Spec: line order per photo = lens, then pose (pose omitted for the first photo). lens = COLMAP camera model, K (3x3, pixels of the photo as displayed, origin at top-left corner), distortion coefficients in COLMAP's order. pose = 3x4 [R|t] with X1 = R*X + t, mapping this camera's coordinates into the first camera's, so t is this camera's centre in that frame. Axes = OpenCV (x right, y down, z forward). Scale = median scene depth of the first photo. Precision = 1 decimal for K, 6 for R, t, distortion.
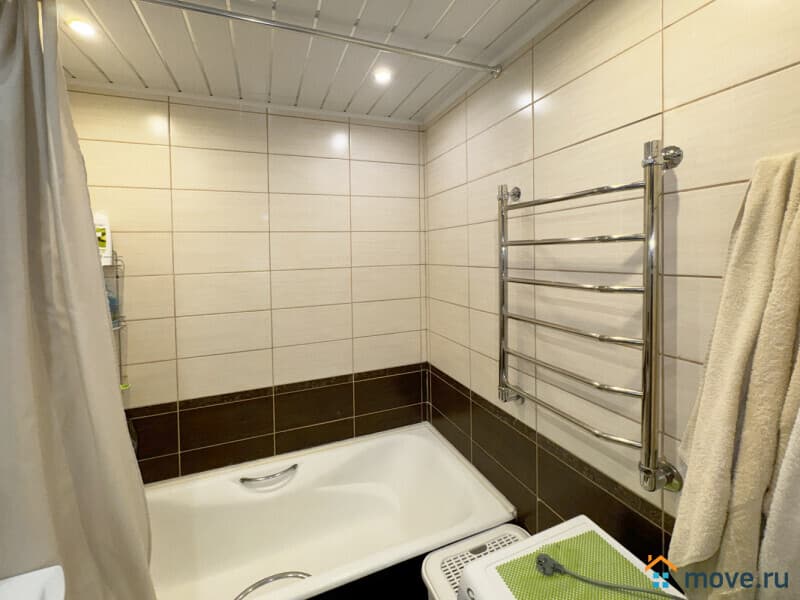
lens RADIAL K [[373.4, 0, 401.7], [0, 373.4, 270.2], [0, 0, 1]] dist [0.000997, 0.000277]
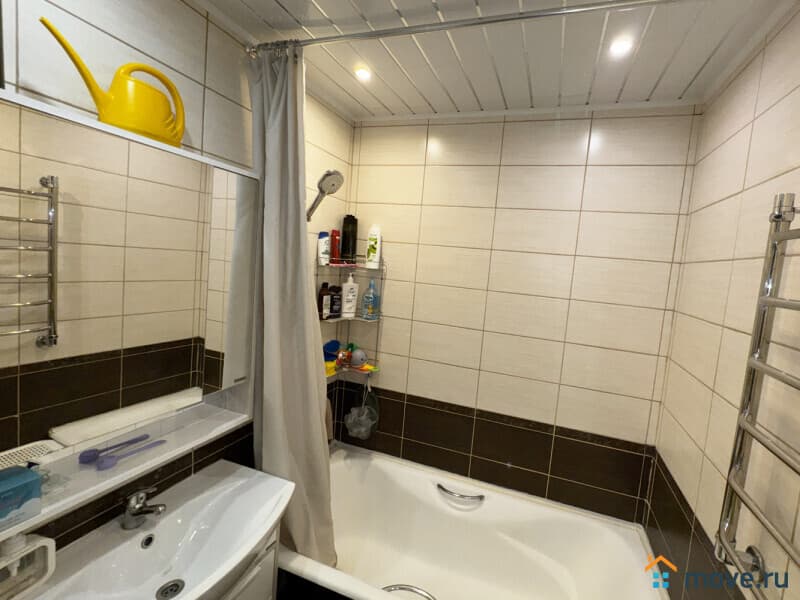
lens RADIAL K [[390.7, 0, 400.0], [0, 390.7, 300.0], [0, 0, 1]] dist [0.000332, 0.000033]
pose [[0.741537, 0.145586, -0.654926, 0.143760], [-0.122371, 0.989147, 0.081327, -0.028837], [0.659658, 0.019837, 0.751304, 0.109496]]
